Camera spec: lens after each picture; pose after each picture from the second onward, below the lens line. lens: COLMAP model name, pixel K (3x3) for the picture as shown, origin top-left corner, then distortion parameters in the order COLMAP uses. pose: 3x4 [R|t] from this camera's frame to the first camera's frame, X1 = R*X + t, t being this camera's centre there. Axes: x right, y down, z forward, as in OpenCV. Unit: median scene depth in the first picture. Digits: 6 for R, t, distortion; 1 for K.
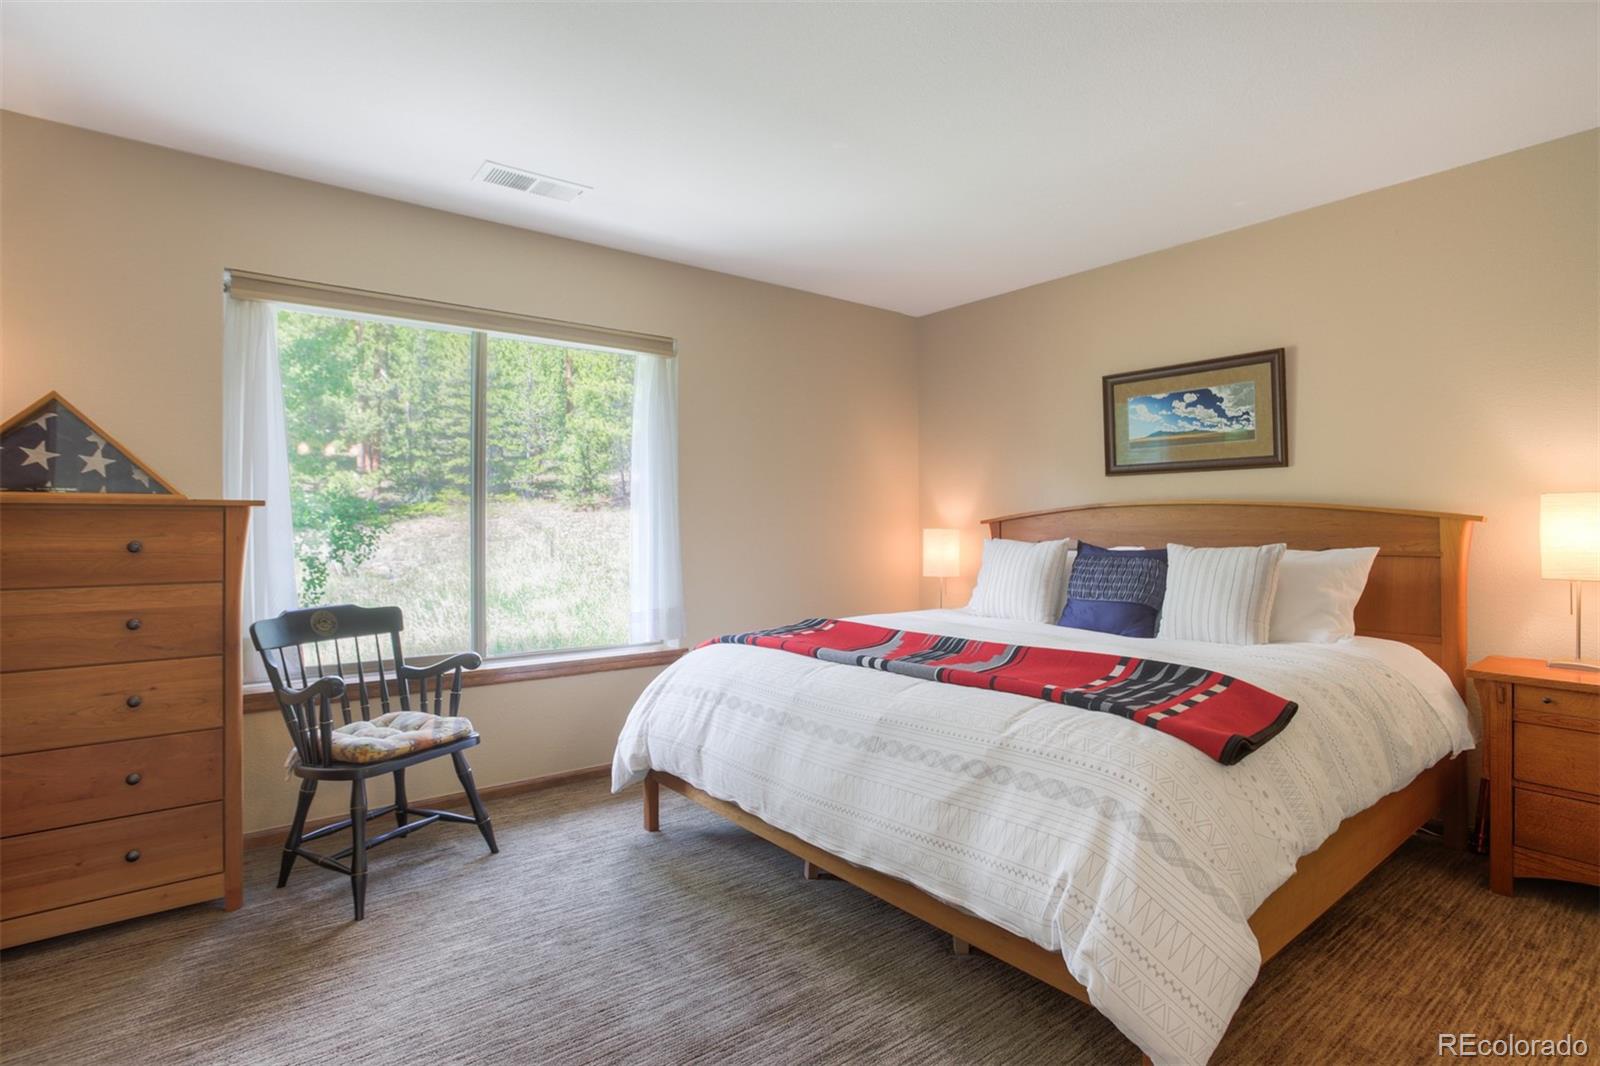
lens RADIAL K [[798.0, 0, 795.6], [0, 798.0, 520.0], [0, 0, 1]] dist [-0.033574, 0.009563]
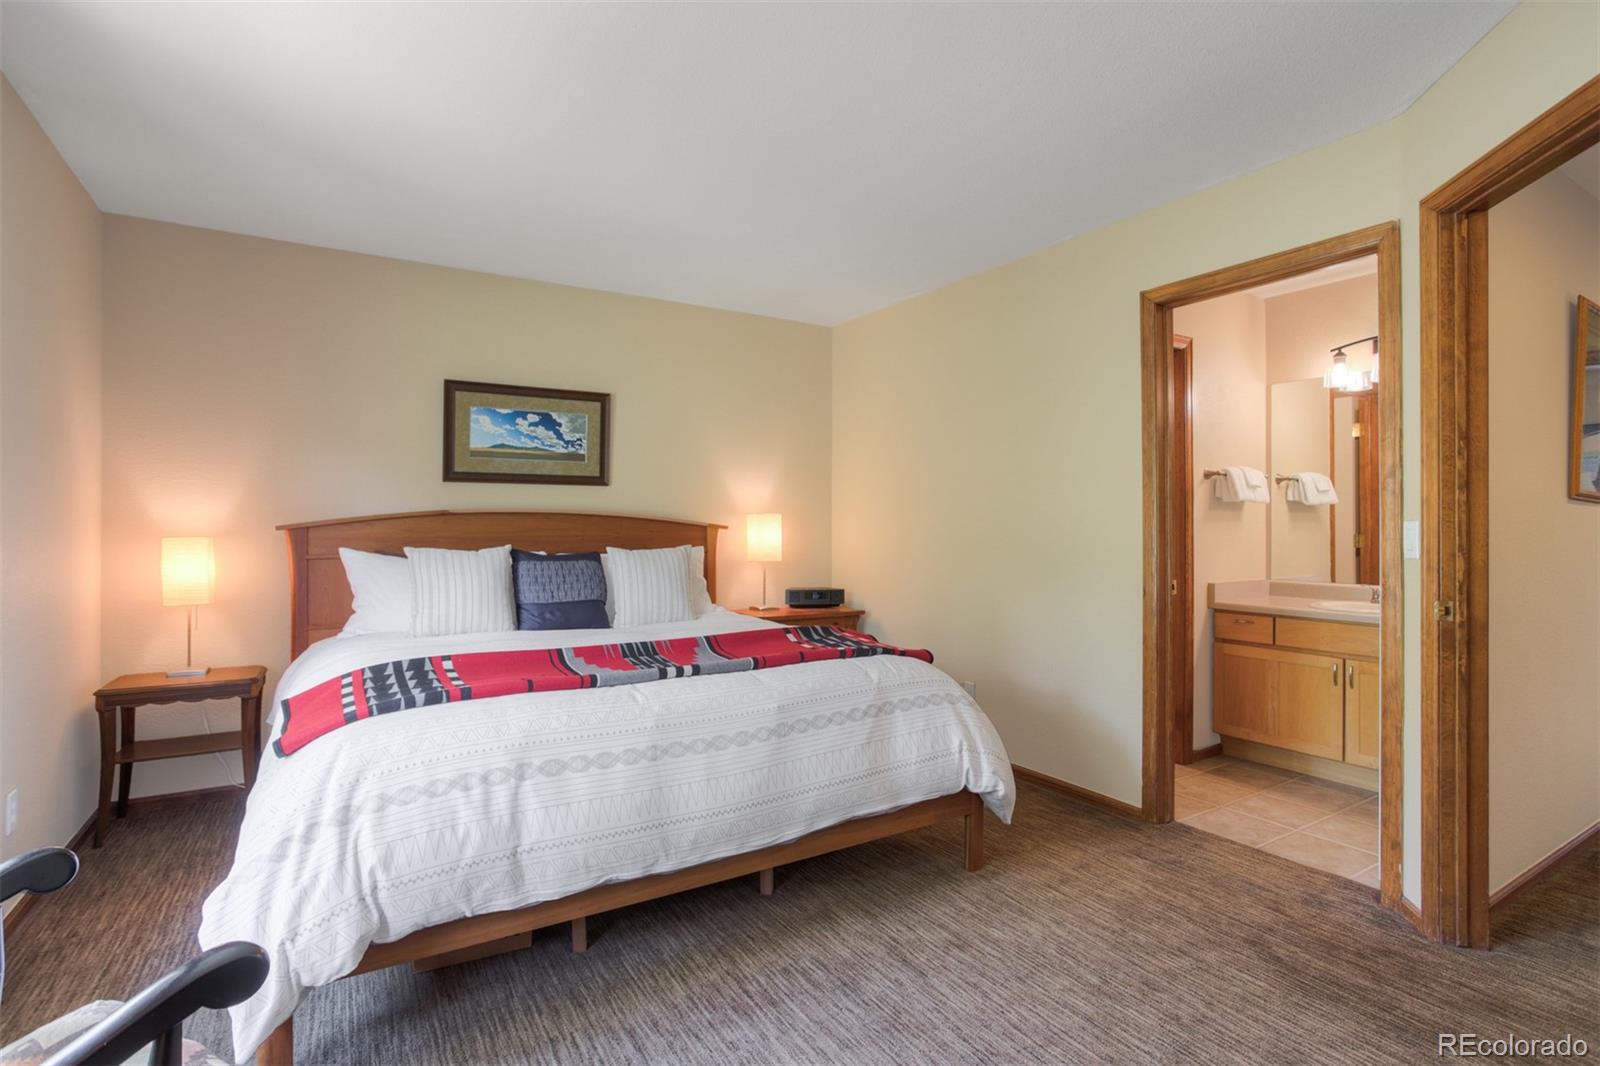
lens RADIAL K [[798.0, 0, 800.3], [0, 798.0, 528.1], [0, 0, 1]] dist [-0.033574, 0.009563]
pose [[0.102229, 0.001393, 0.994760, -0.613536], [-0.006095, 0.999981, -0.000774, 0.000728], [-0.994742, -0.005984, 0.102236, 0.528004]]
